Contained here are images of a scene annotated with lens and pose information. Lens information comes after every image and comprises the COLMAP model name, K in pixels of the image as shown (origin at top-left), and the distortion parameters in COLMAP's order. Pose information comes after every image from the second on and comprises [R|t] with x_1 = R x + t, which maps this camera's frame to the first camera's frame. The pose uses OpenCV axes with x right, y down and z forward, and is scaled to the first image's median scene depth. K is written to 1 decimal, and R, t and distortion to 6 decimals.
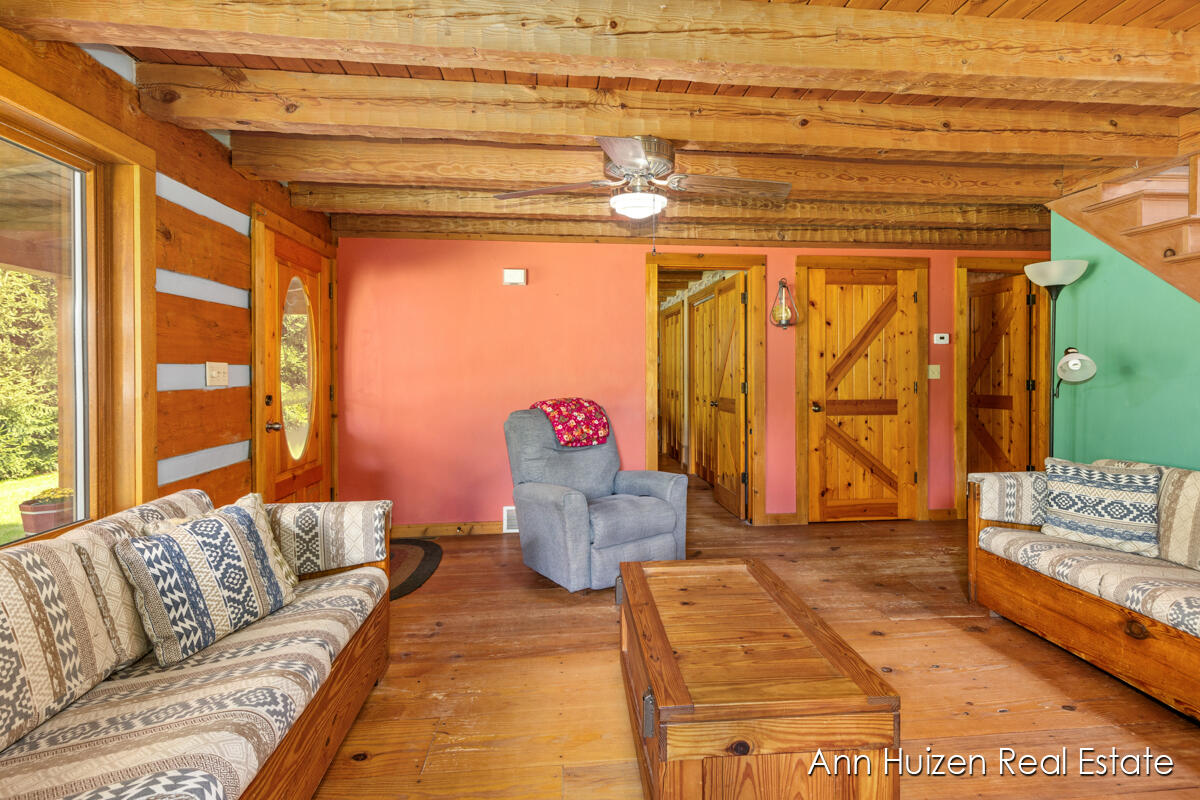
lens RADIAL K [[547.4, 0, 618.3], [0, 547.4, 370.5], [0, 0, 1]] dist [0.003353, -0.002087]
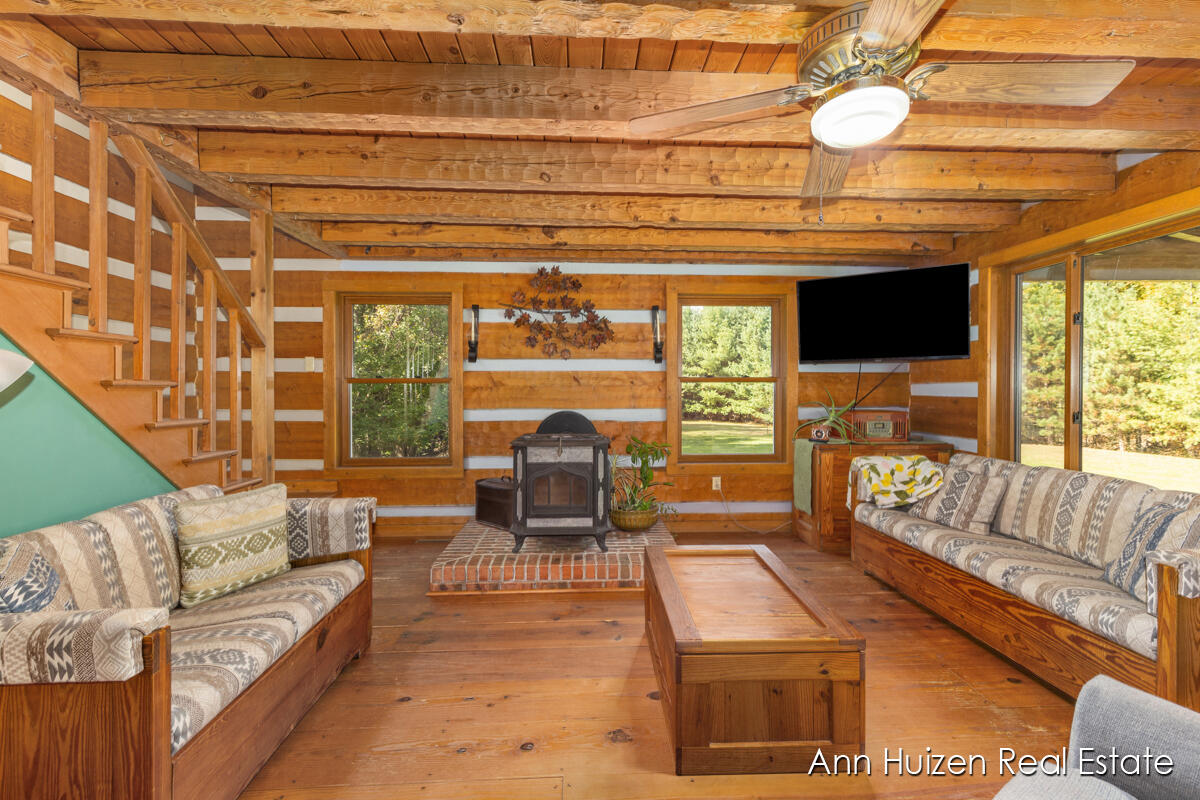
lens RADIAL K [[547.4, 0, 601.6], [0, 547.4, 392.8], [0, 0, 1]] dist [0.003353, -0.002087]
pose [[-0.997560, 0.002006, 0.069783, 0.181547], [0.002685, 0.999950, 0.009638, 0.003944], [-0.069760, 0.009801, -0.997516, 1.047901]]
